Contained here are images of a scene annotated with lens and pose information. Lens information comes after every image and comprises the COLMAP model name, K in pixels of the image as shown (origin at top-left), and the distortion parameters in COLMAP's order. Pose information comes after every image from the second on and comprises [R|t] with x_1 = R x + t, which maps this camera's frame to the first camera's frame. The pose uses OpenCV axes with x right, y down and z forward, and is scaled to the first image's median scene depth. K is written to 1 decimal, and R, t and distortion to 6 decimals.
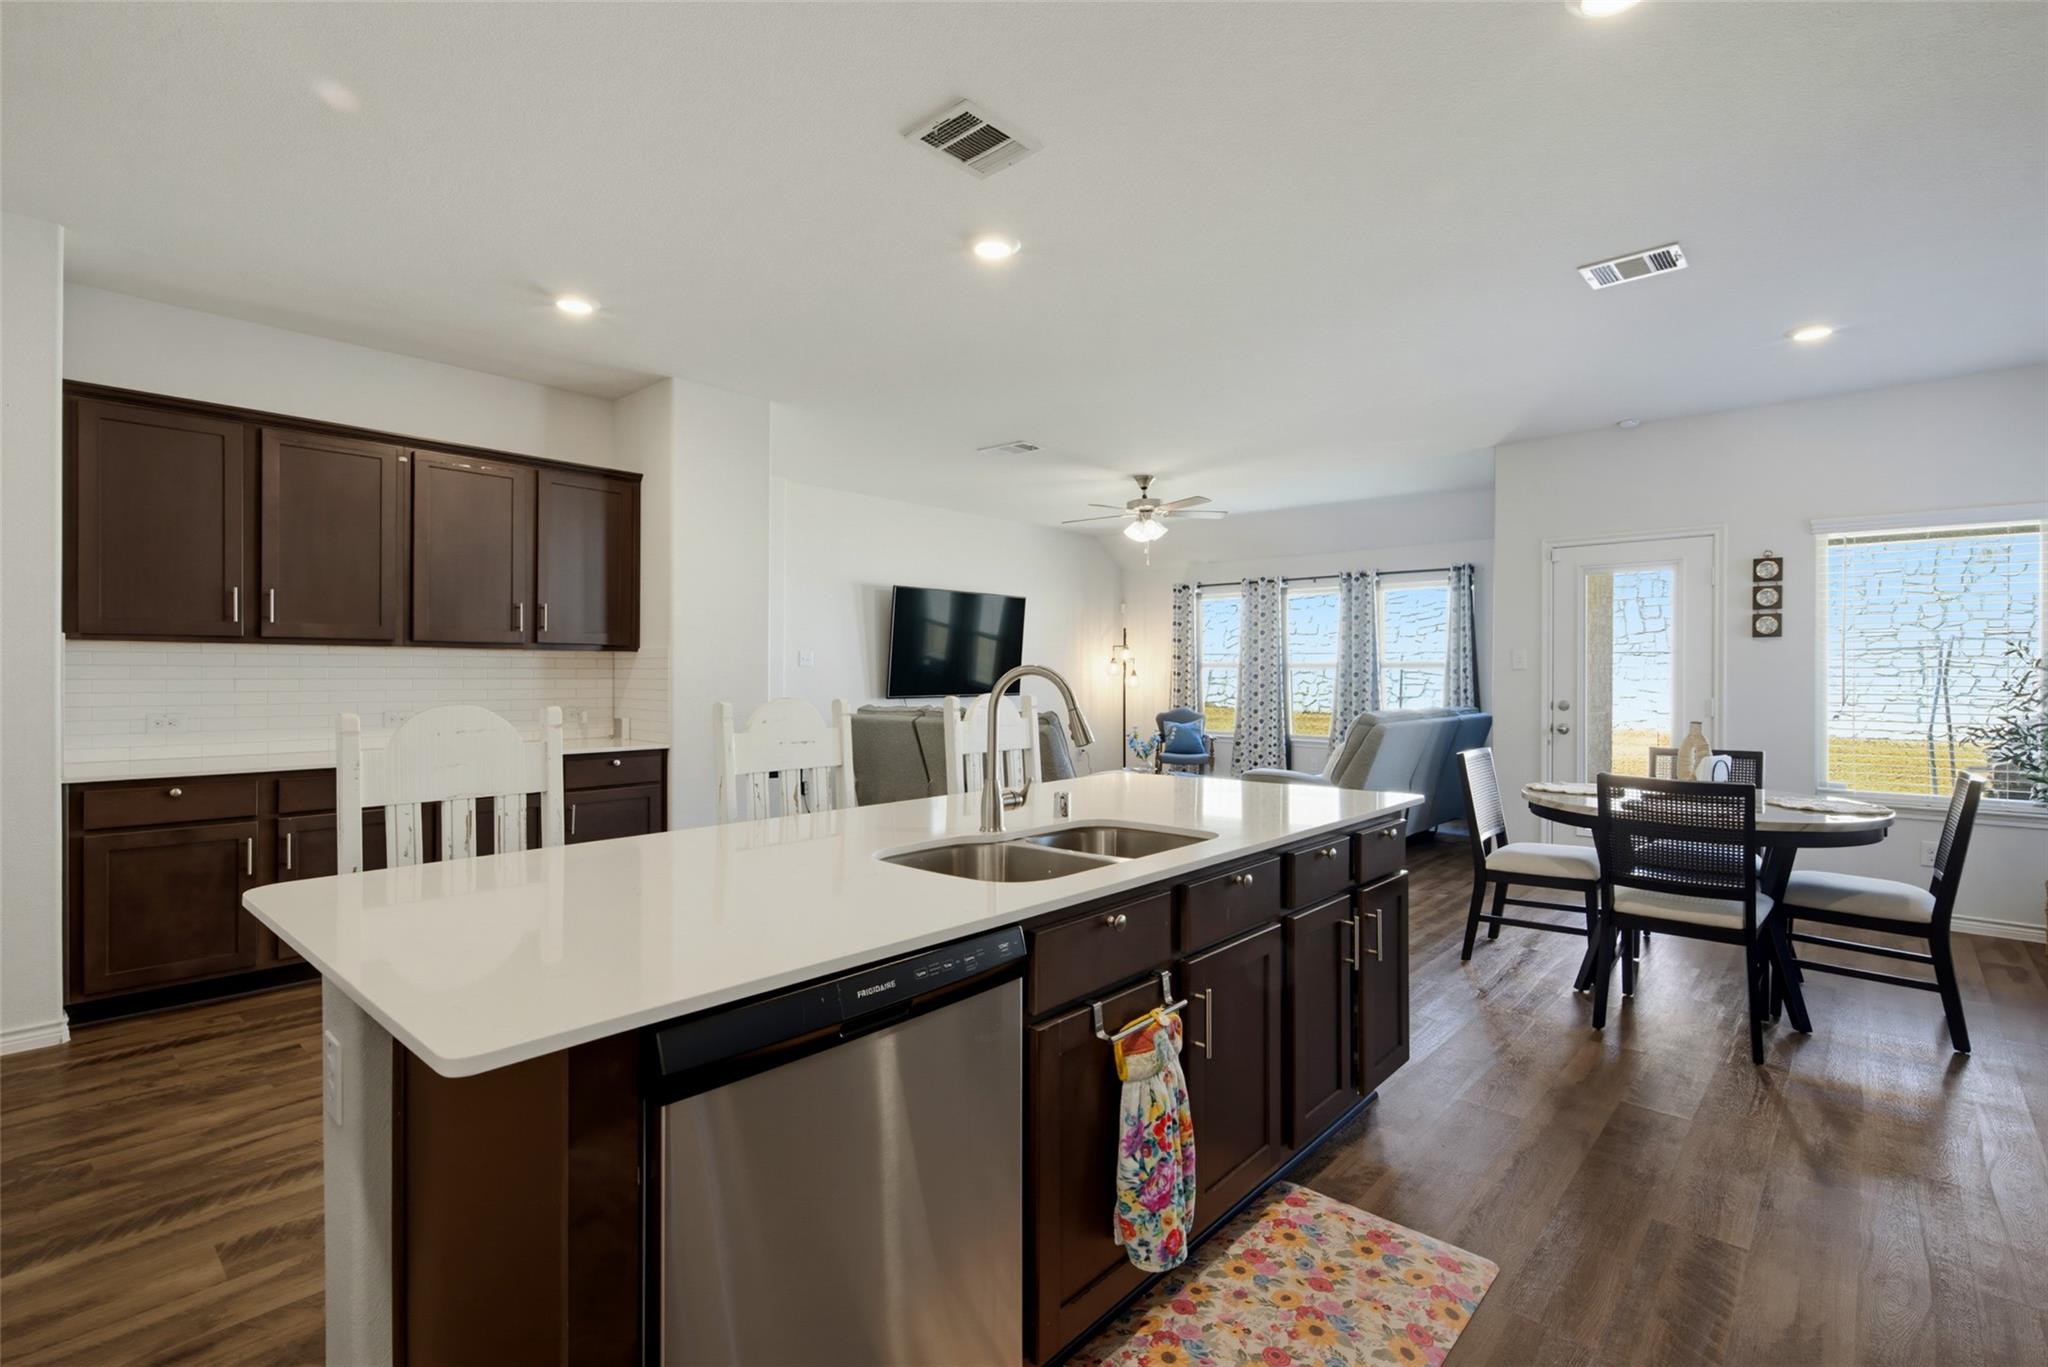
lens RADIAL K [[937.4, 0, 1030.4], [0, 937.4, 671.1], [0, 0, 1]] dist [0.001117, 0.000060]
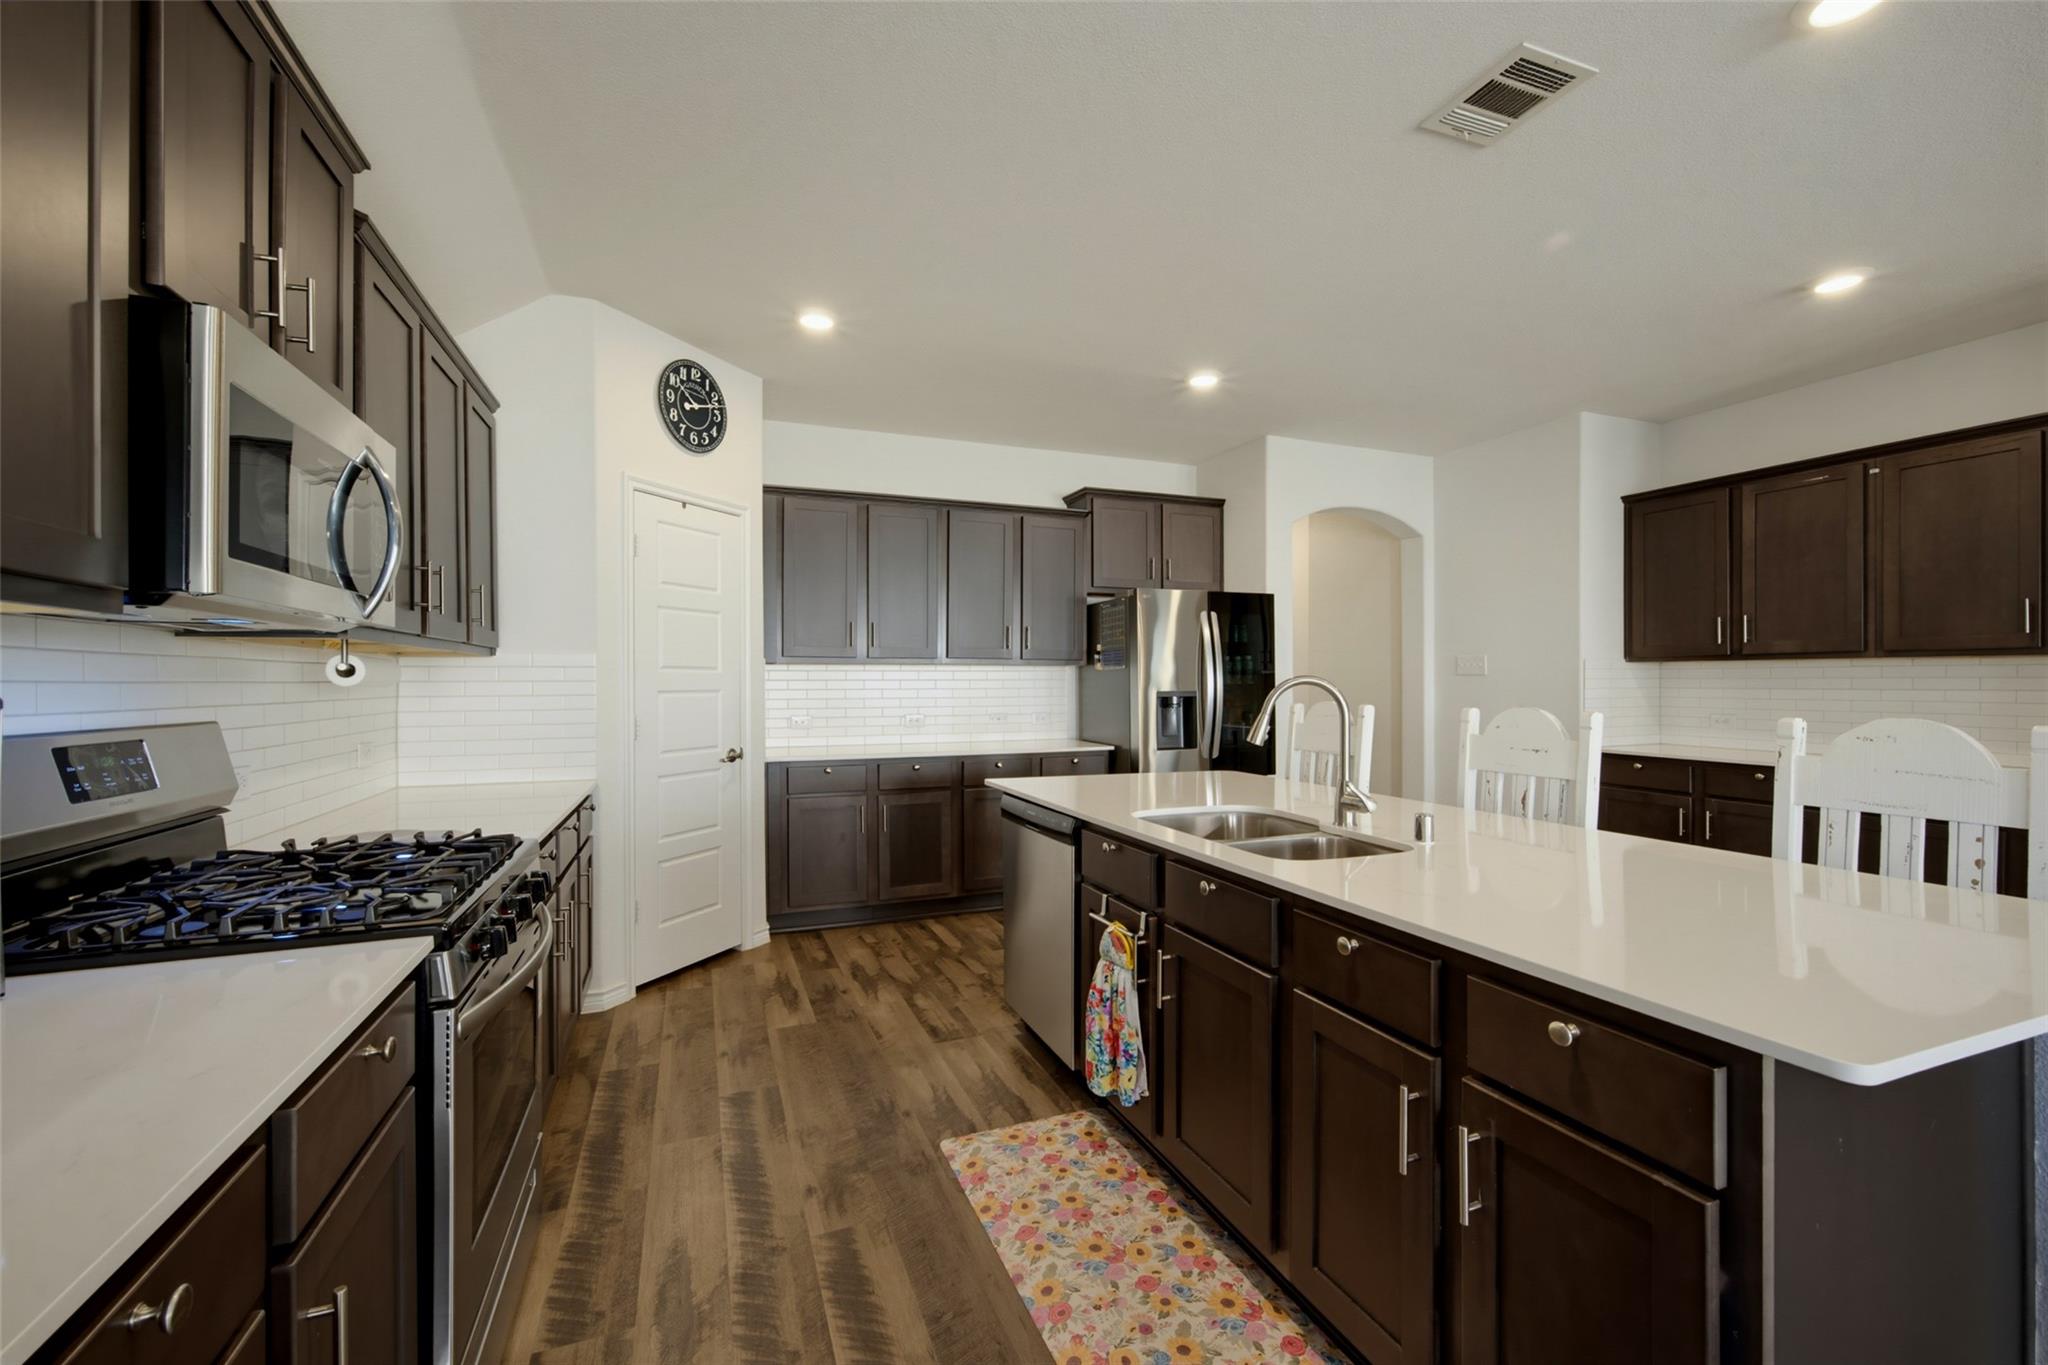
lens RADIAL K [[839.3, 0, 1030.6], [0, 839.3, 684.6], [0, 0, 1]] dist [-0.020478, -0.000166]
pose [[-0.442736, 0.001621, -0.896651, 1.072407], [0.003584, 0.999994, 0.000038, 0.000198], [0.896645, -0.003197, -0.442739, 1.174294]]
